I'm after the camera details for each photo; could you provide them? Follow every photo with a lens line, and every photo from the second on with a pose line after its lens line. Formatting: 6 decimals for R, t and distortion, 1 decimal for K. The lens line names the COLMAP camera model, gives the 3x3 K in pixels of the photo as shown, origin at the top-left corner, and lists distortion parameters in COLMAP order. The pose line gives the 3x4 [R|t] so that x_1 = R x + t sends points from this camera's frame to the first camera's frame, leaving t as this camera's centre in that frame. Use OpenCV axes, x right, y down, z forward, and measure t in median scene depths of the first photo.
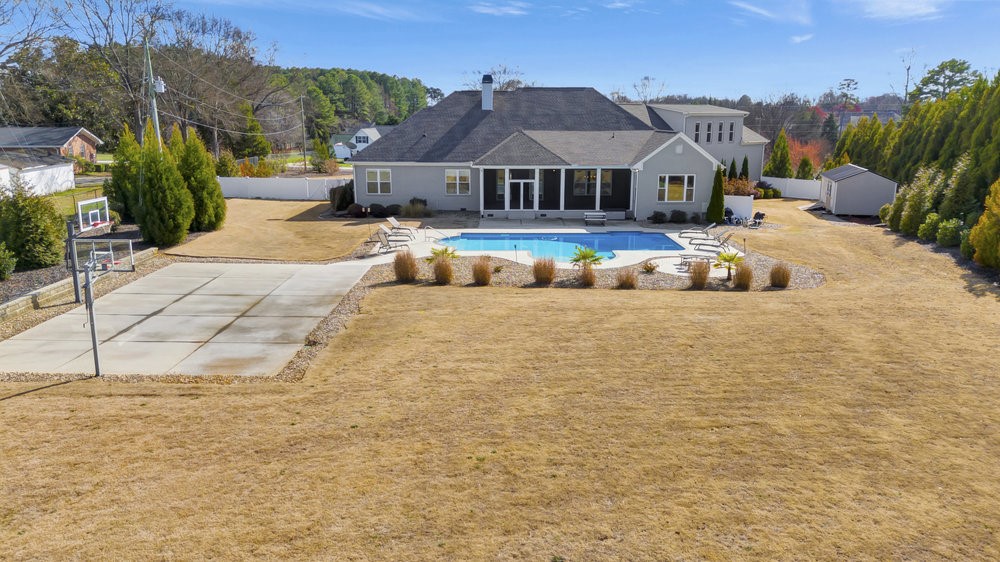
lens RADIAL K [[770.6, 0, 494.6], [0, 770.6, 280.2], [0, 0, 1]] dist [0.054301, -0.024705]
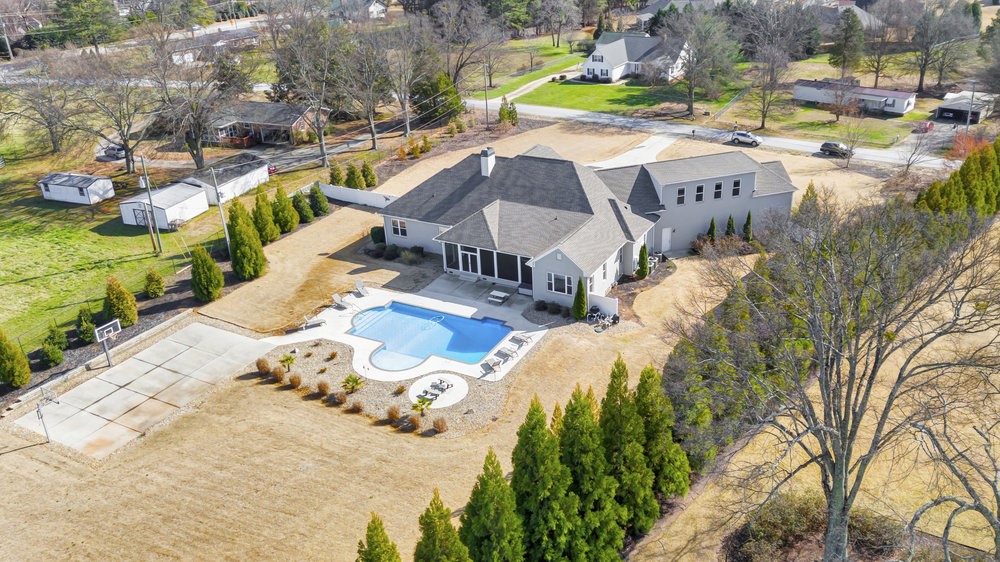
lens RADIAL K [[770.6, 0, 503.2], [0, 770.6, 282.6], [0, 0, 1]] dist [0.054301, -0.024705]
pose [[0.887511, 0.170208, -0.428197, 0.675103], [-0.067171, 0.967139, 0.245213, -0.413967], [0.455864, -0.188867, 0.869780, -0.156224]]
